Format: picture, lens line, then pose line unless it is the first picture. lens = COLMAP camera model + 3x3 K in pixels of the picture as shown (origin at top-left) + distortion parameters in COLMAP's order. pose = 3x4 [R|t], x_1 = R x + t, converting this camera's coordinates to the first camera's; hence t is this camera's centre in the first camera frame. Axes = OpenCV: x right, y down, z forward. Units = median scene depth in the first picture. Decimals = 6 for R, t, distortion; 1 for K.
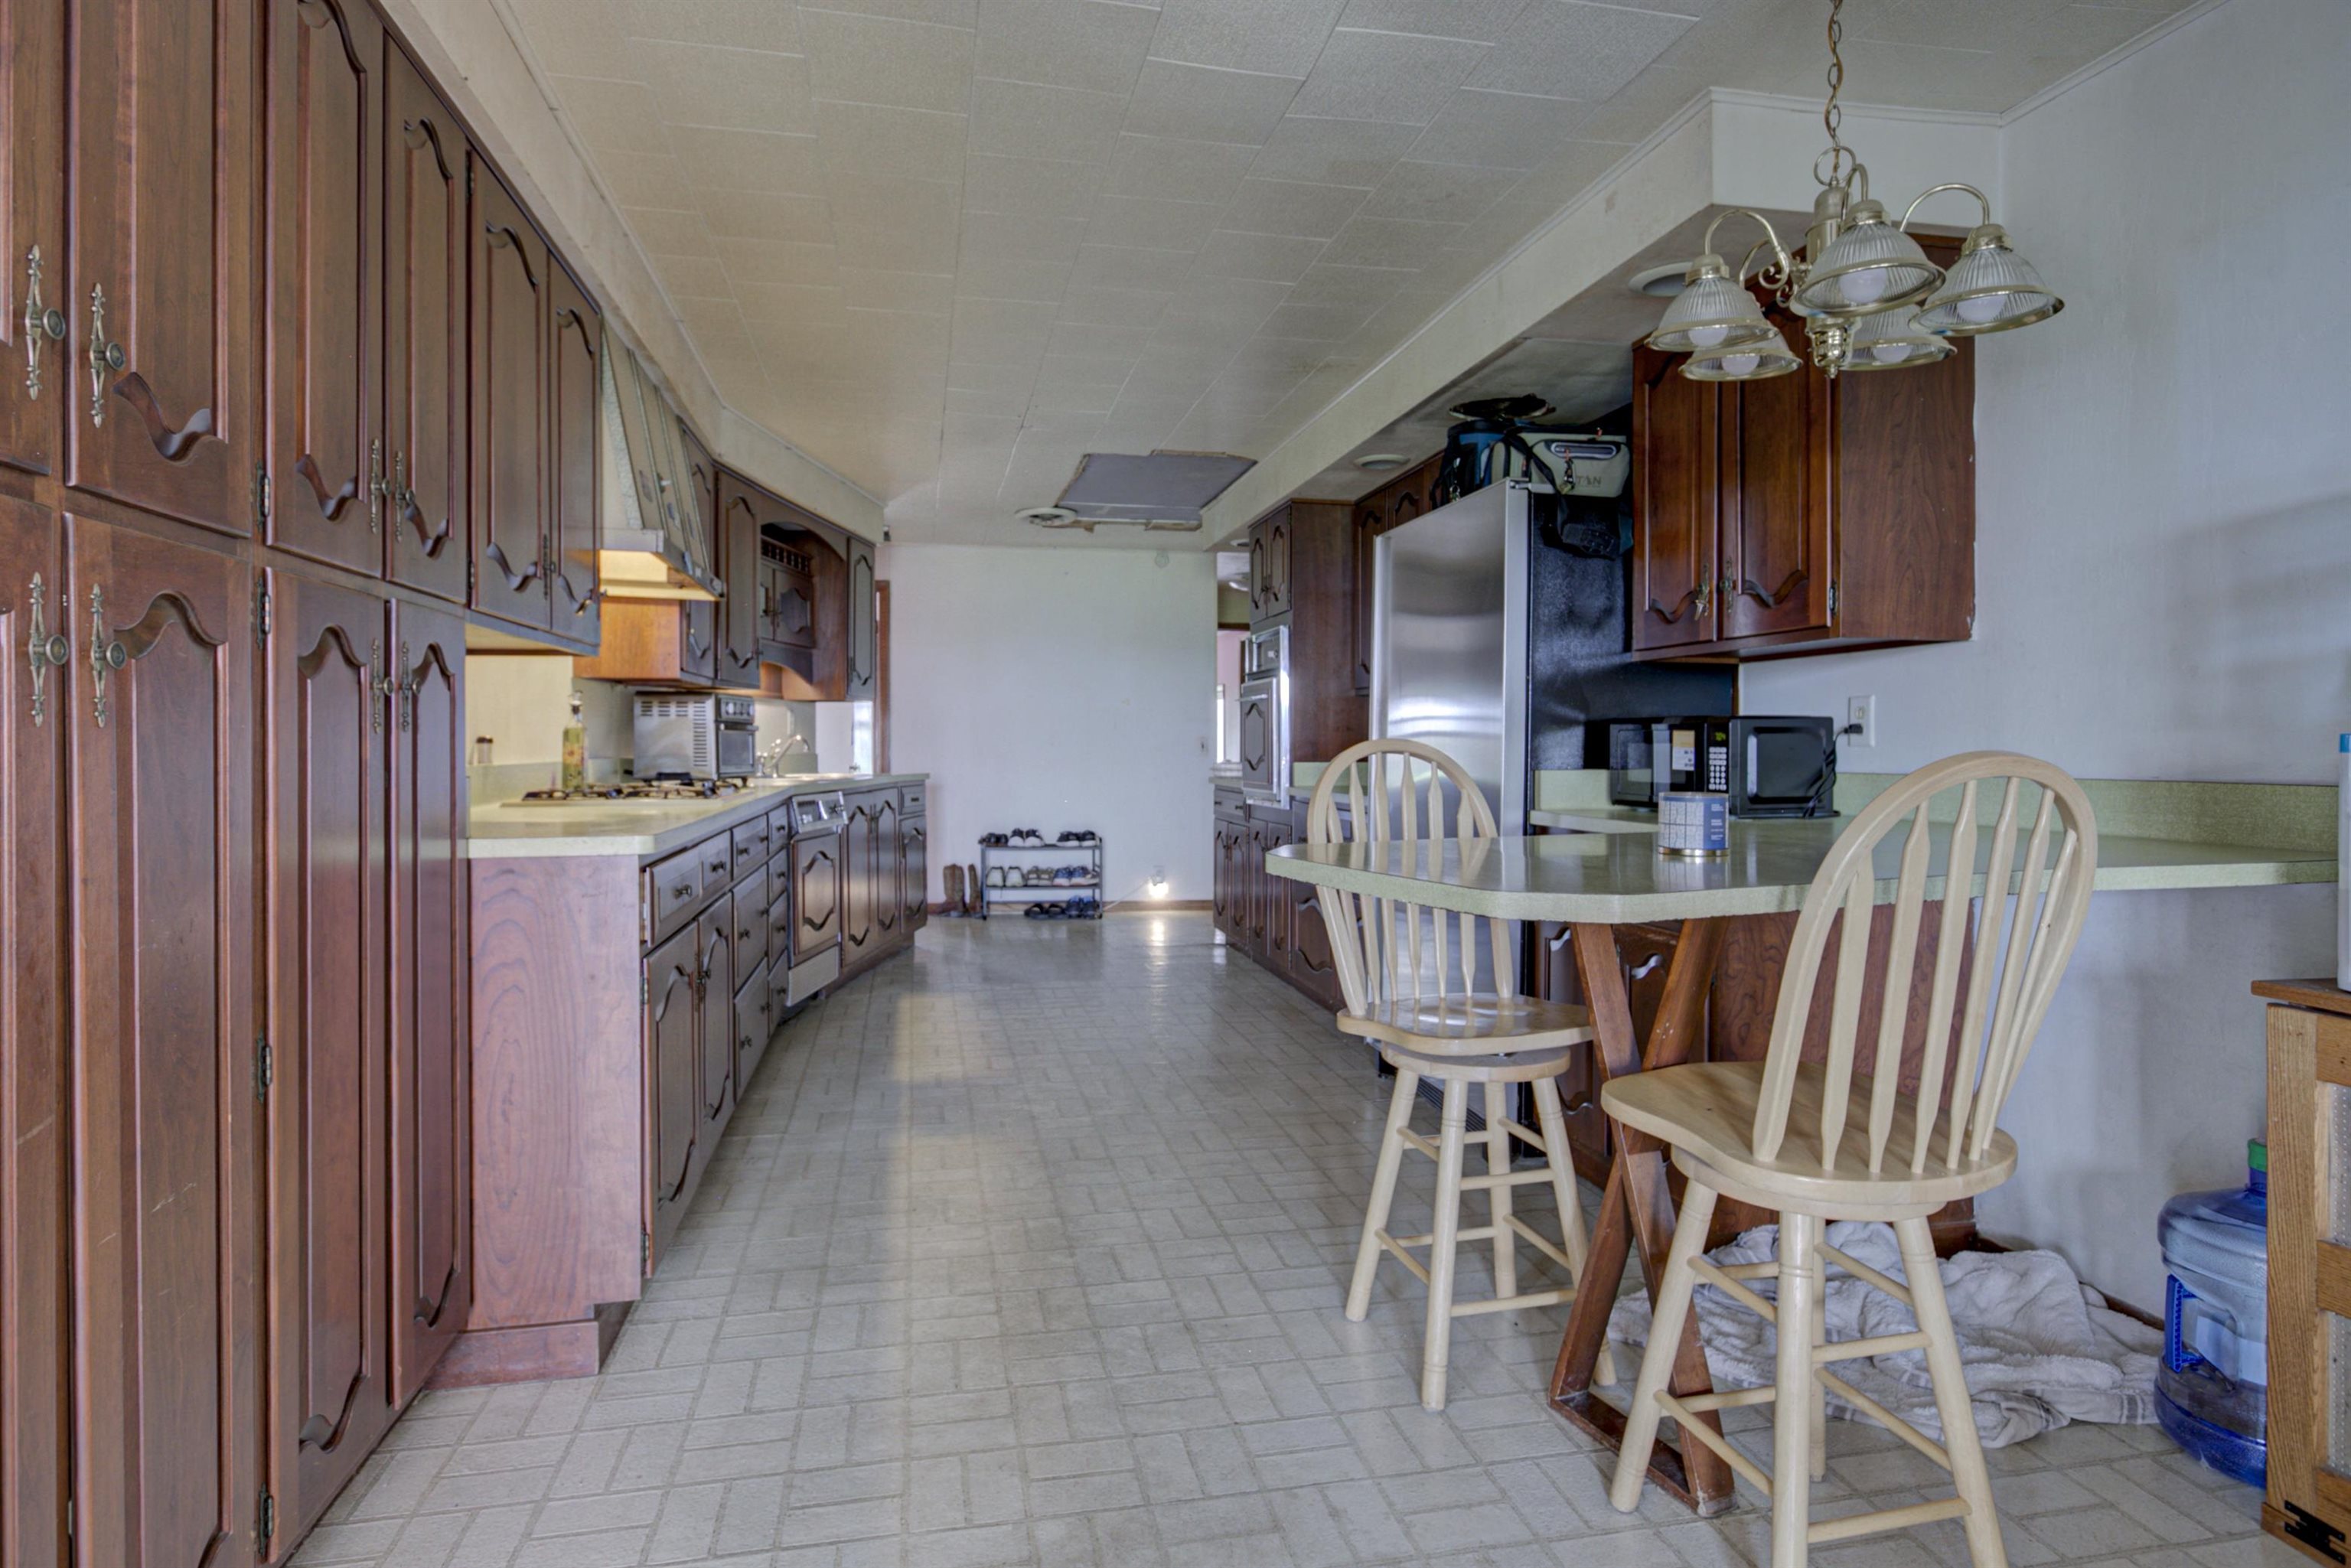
lens RADIAL K [[1256.5, 0, 1167.3], [0, 1256.5, 746.1], [0, 0, 1]] dist [0.004236, 0.000768]
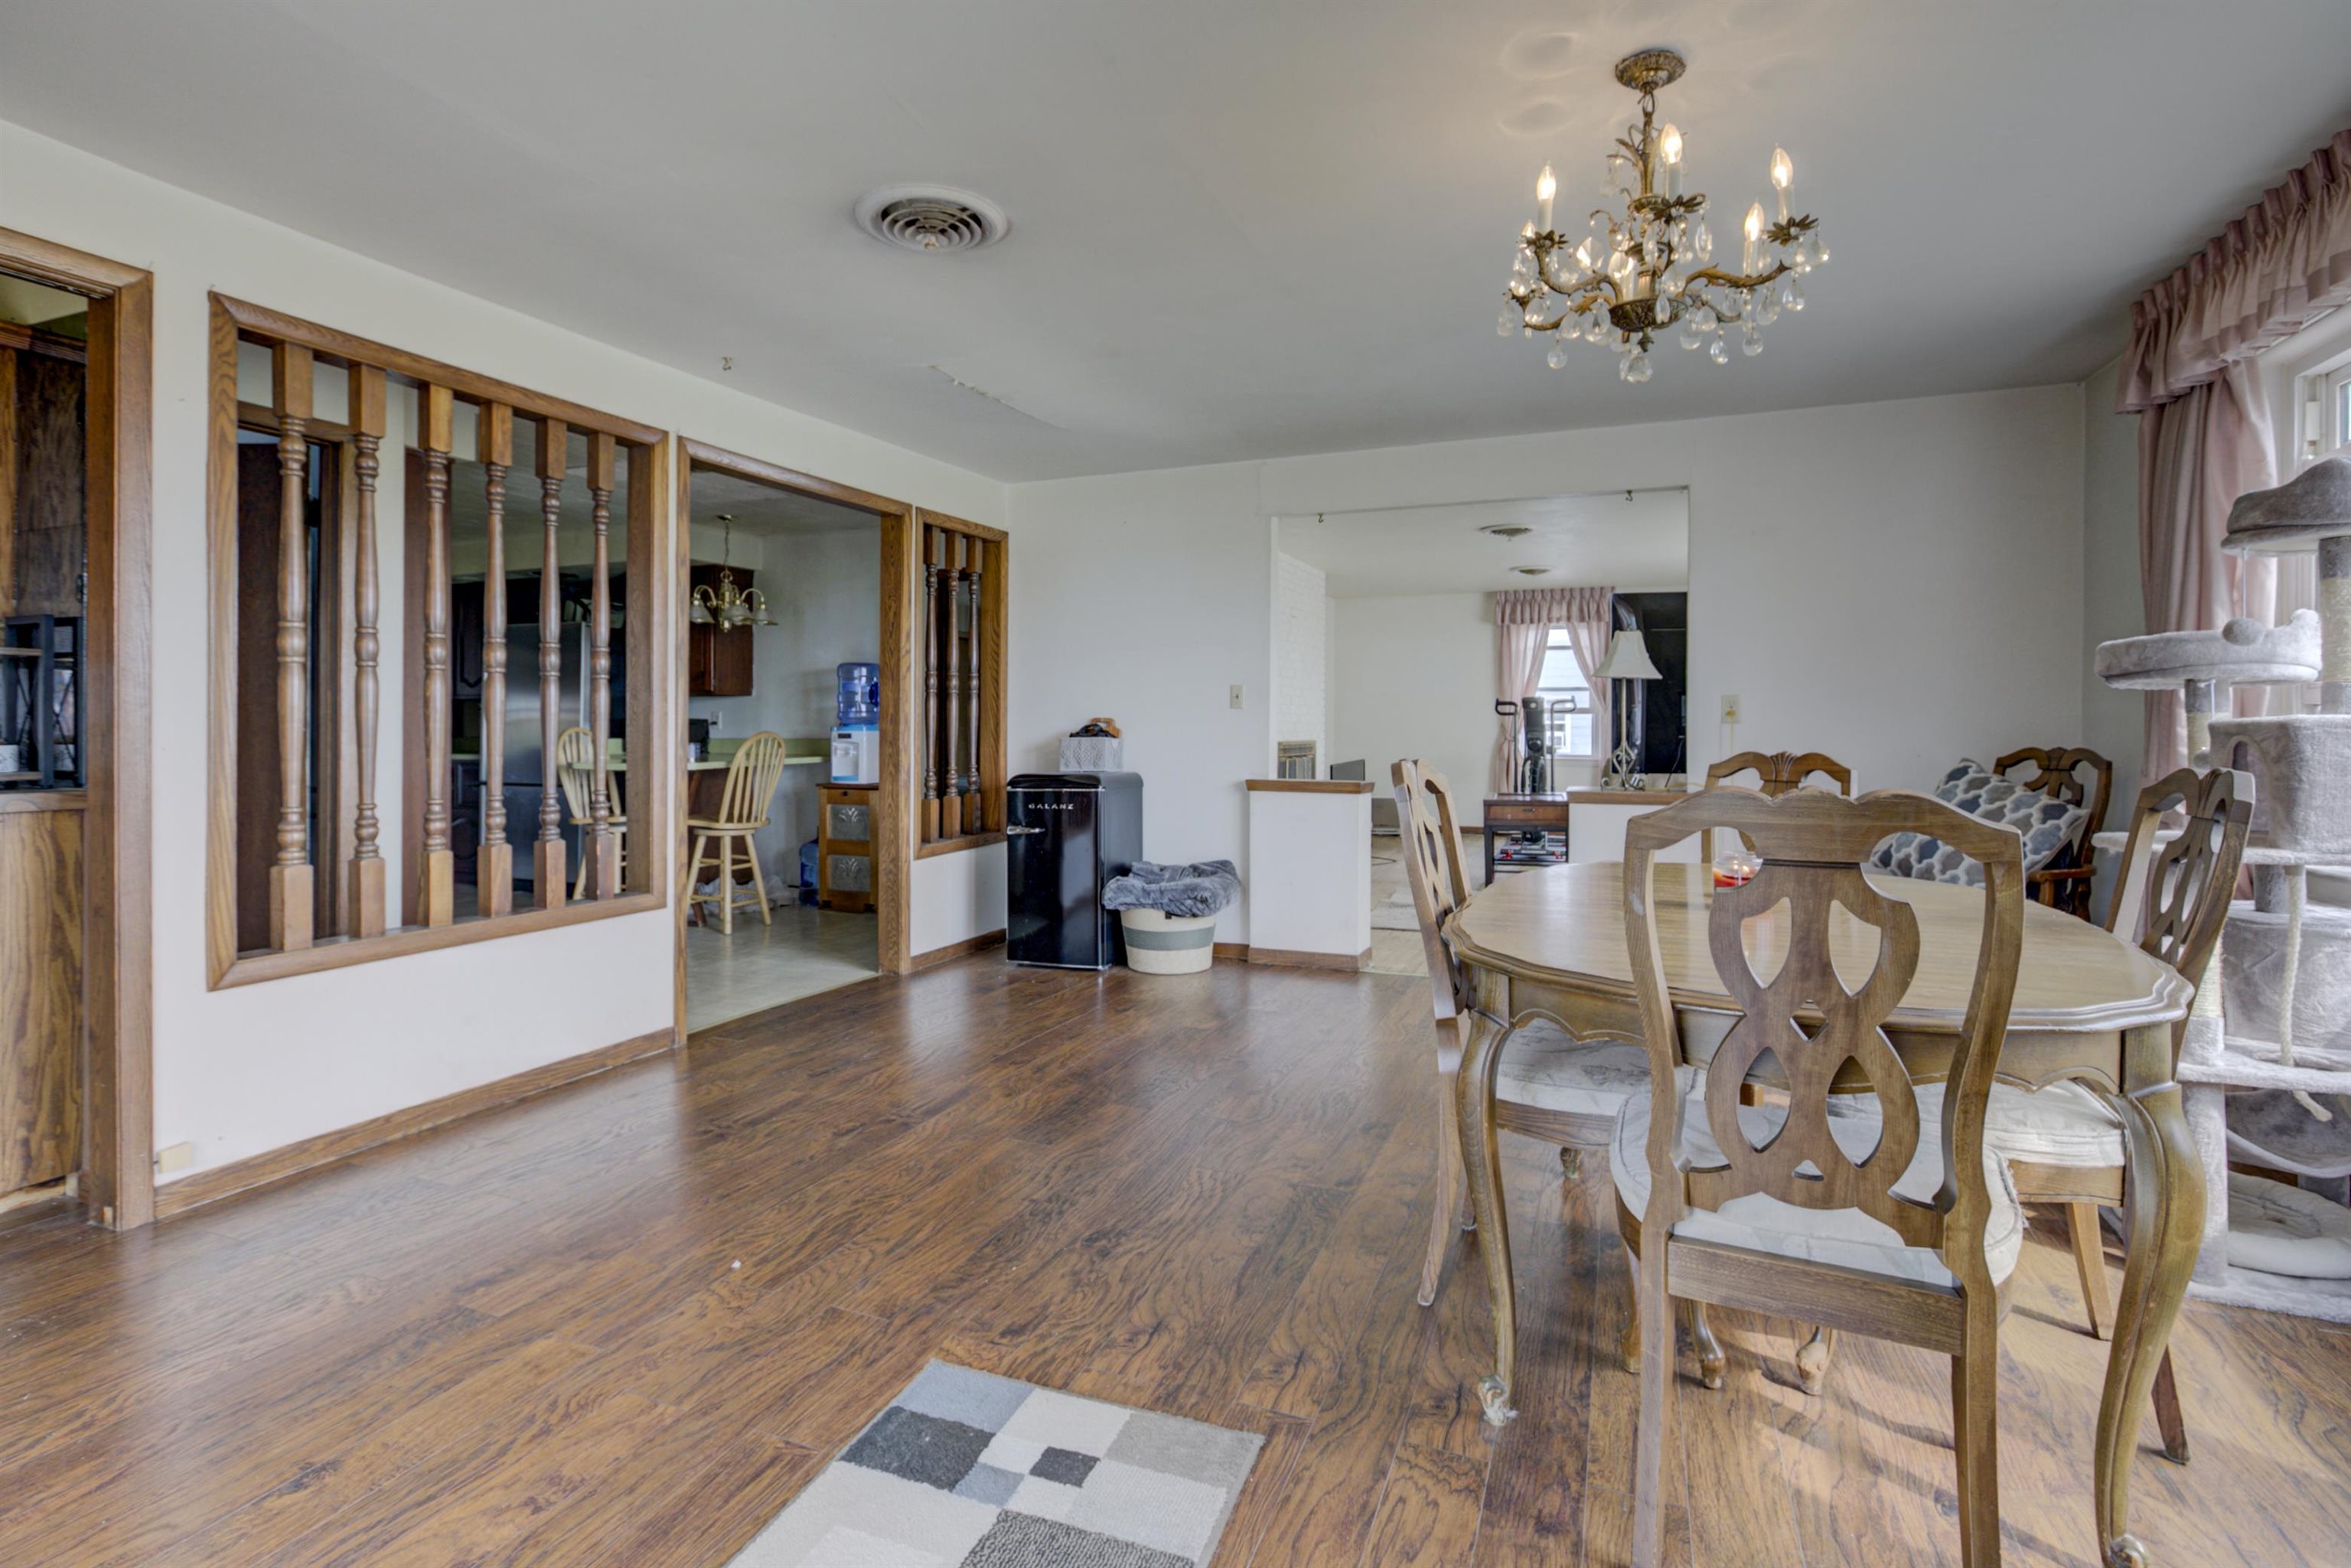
lens RADIAL K [[1099.0, 0, 1195.3], [0, 1099.0, 716.5], [0, 0, 1]] dist [-0.008737, 0.003898]
pose [[0.548756, -0.000151, 0.835983, -1.465106], [0.000664, 1.000000, -0.000256, -0.040923], [-0.835982, 0.000695, 0.548756, -2.005890]]
